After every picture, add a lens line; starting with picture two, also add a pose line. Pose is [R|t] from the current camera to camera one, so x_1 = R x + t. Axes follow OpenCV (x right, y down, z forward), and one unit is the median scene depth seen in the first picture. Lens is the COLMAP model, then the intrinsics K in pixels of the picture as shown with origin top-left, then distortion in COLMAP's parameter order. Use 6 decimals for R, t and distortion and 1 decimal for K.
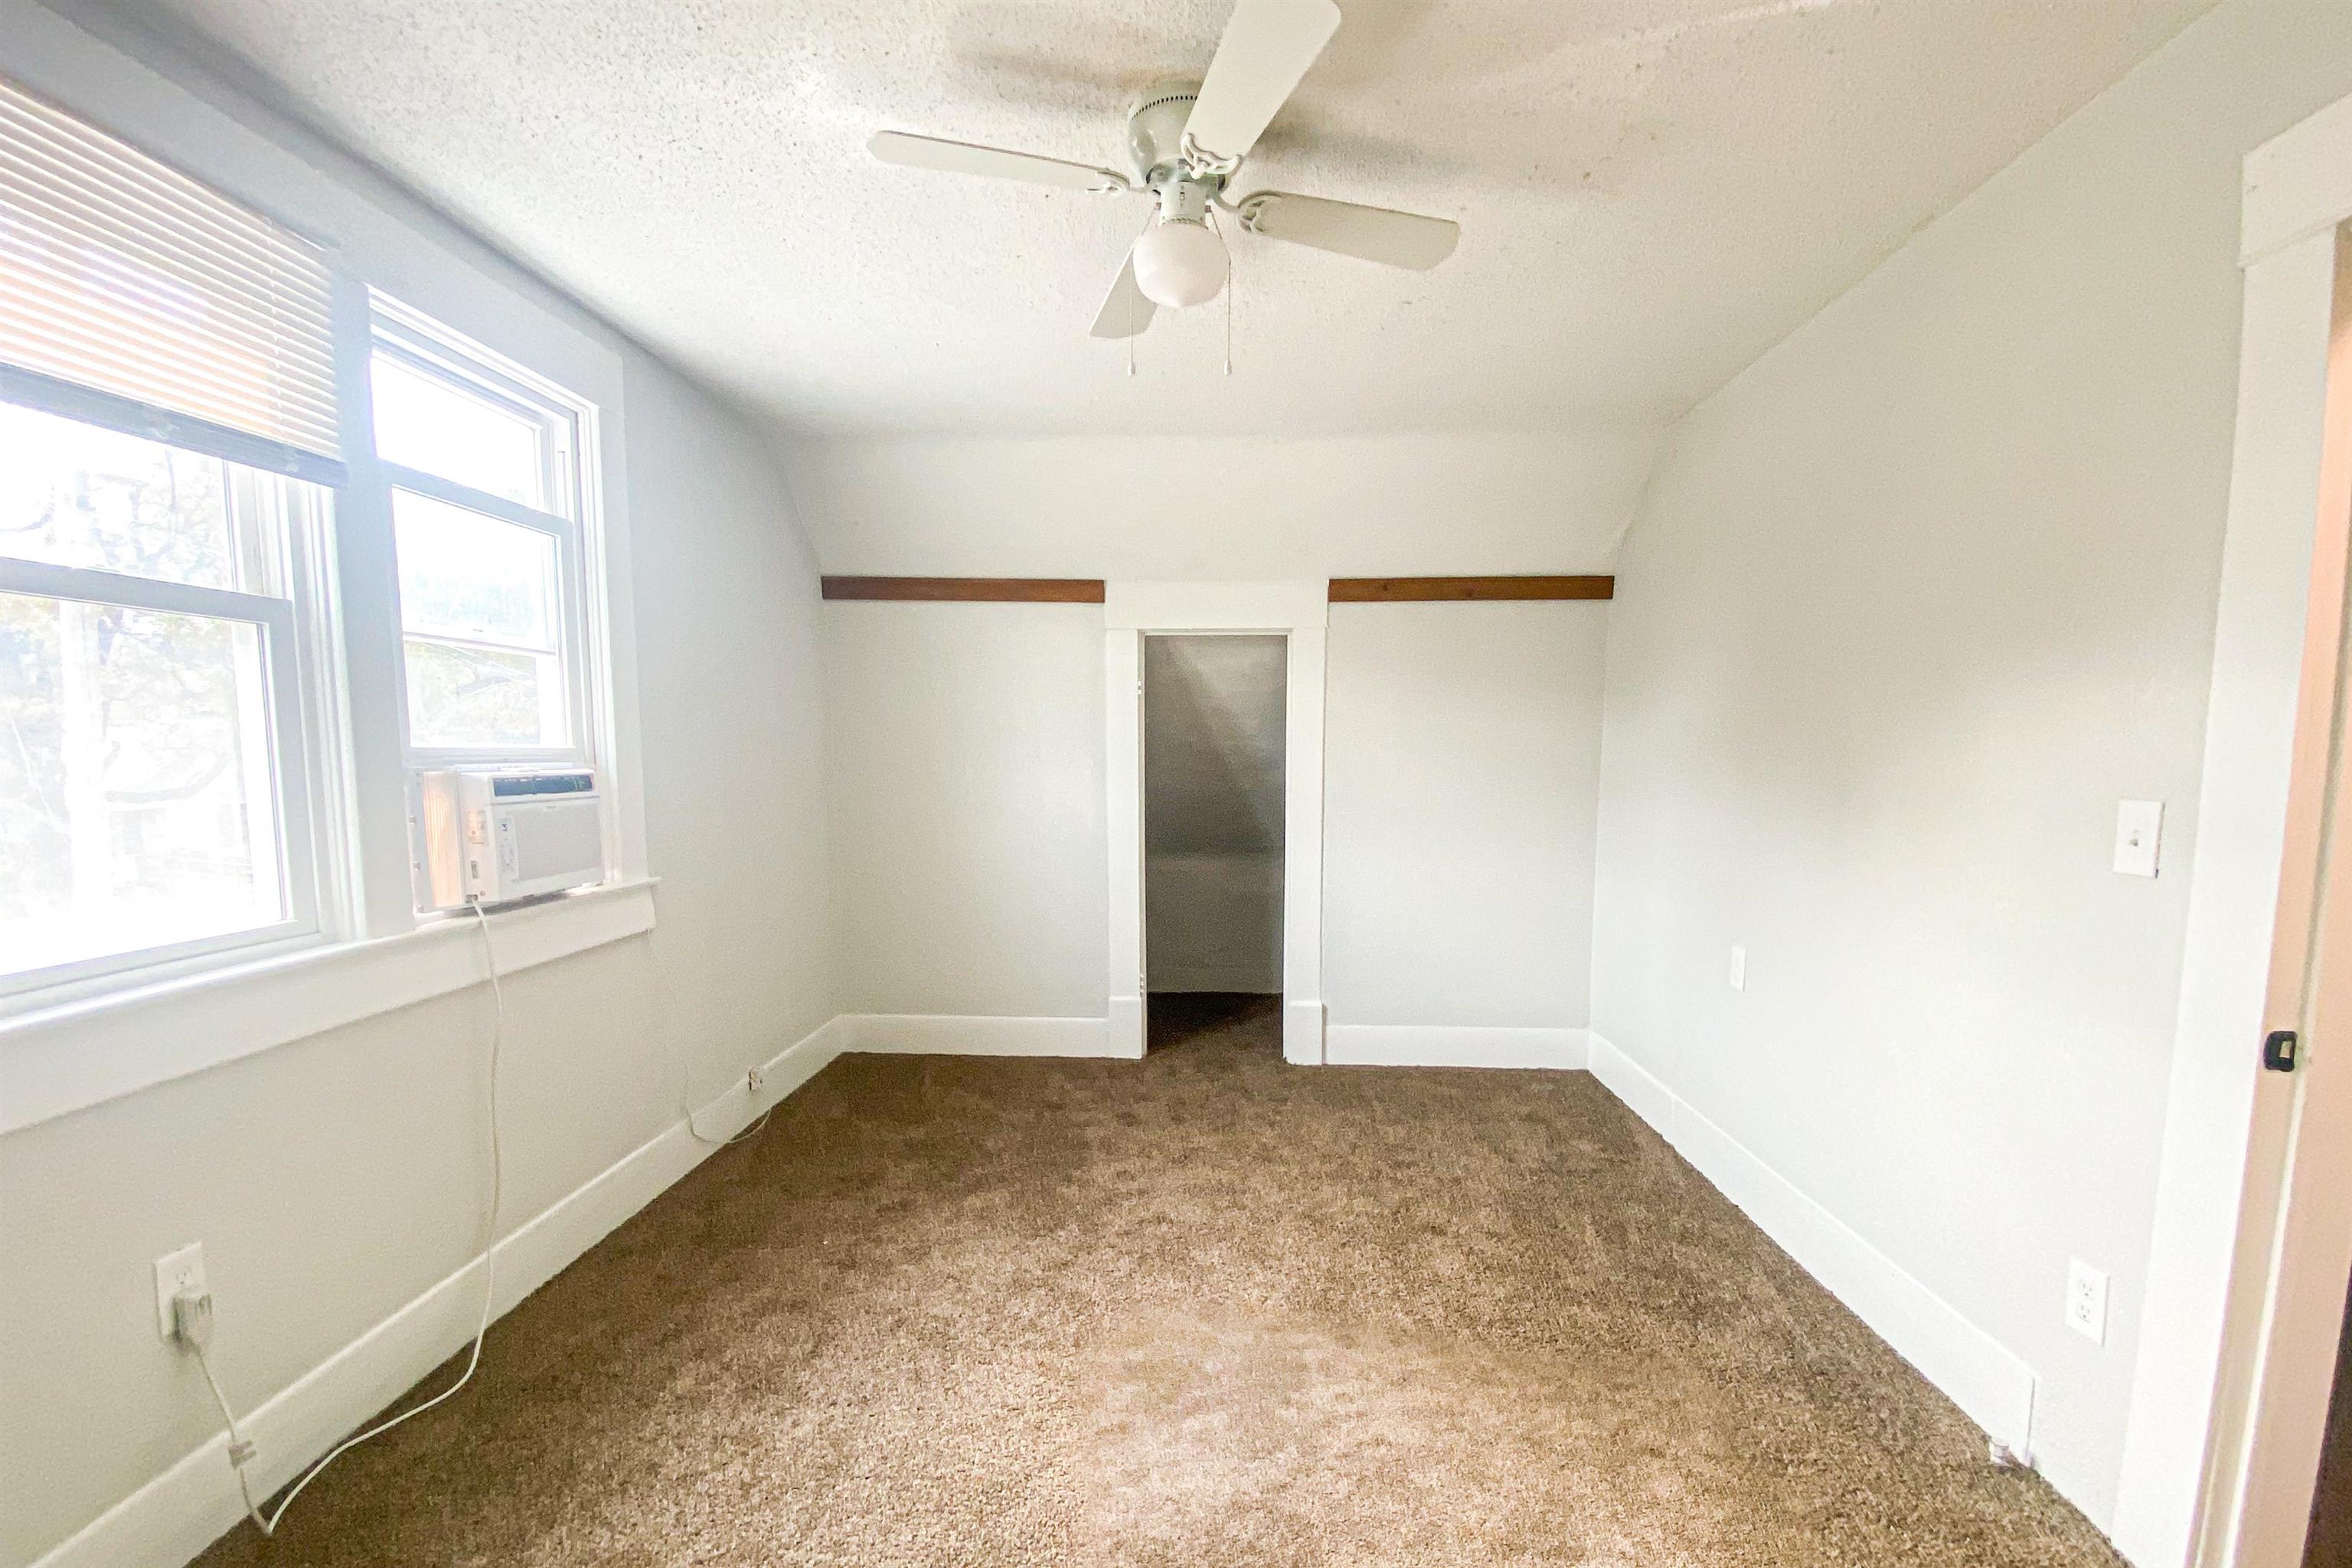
lens RADIAL K [[1033.6, 0, 1178.9], [0, 1033.6, 837.7], [0, 0, 1]] dist [0.103970, -0.079617]
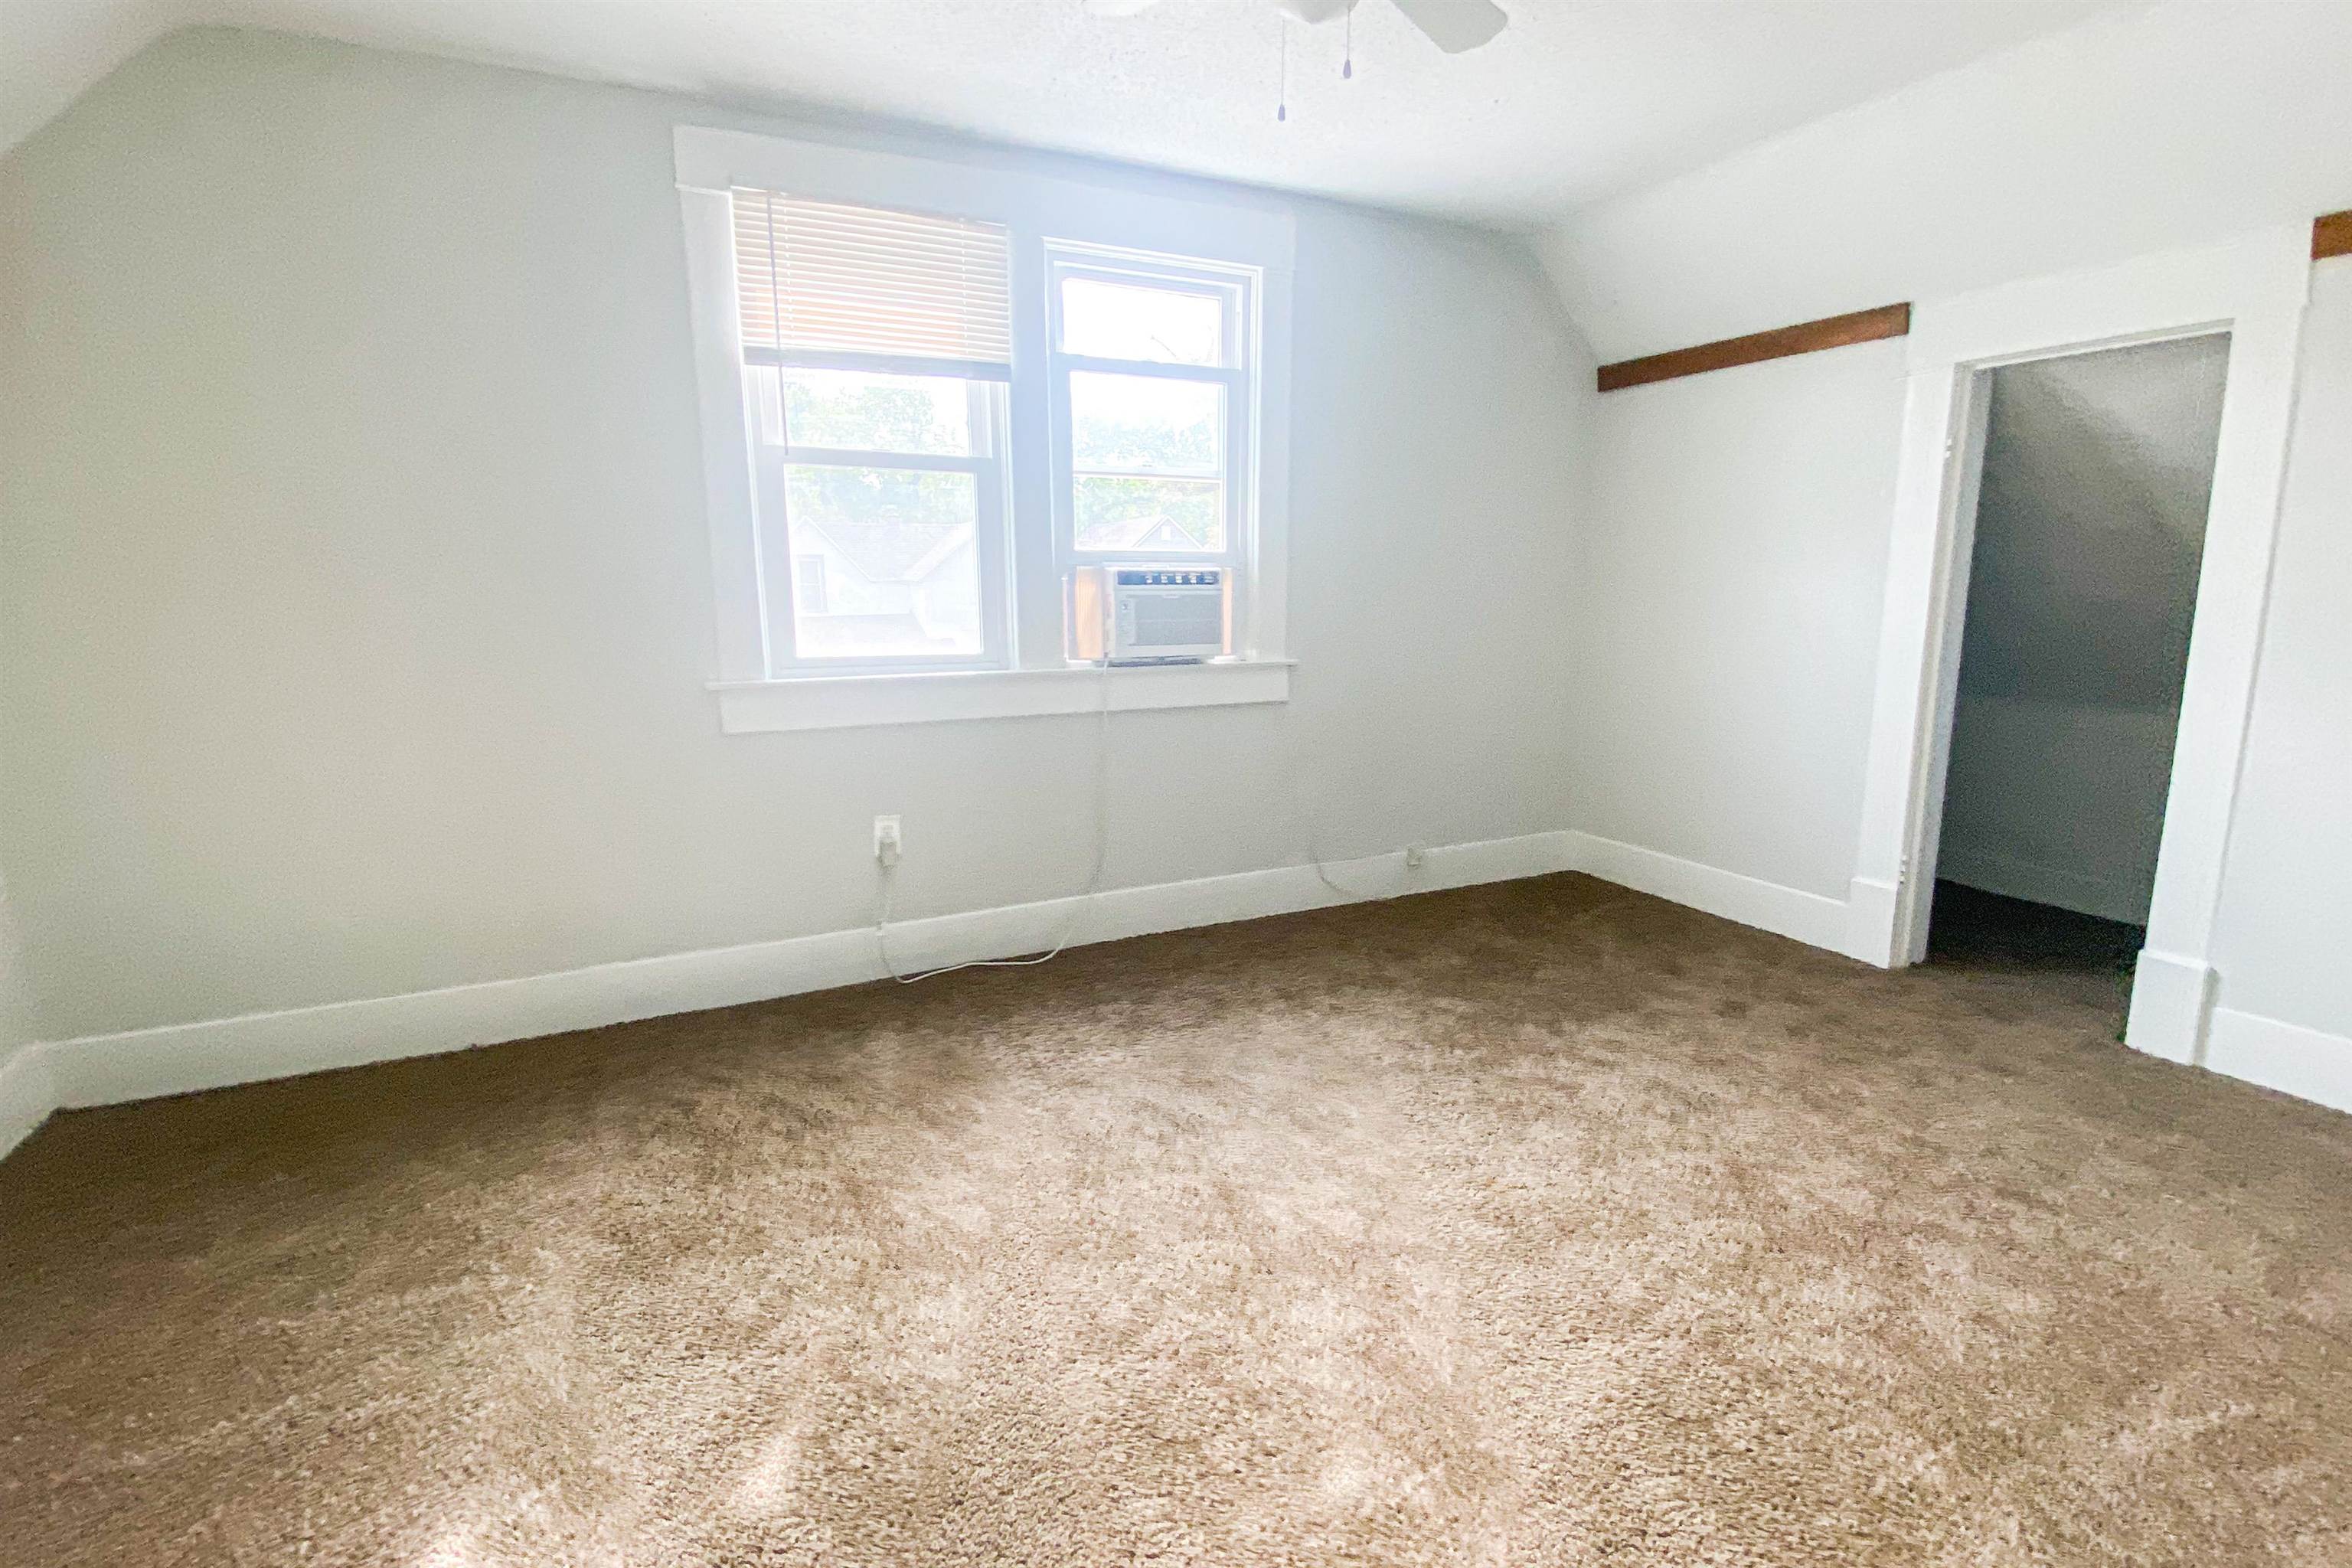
lens RADIAL K [[1059.0, 0, 1176.0], [0, 1059.0, 784.0], [0, 0, 1]] dist [0.000587, -0.013744]
pose [[0.484510, 0.154598, -0.861016, 0.511464], [-0.066713, 0.987924, 0.139843, 0.018943], [0.872238, -0.010314, 0.488973, 0.287684]]
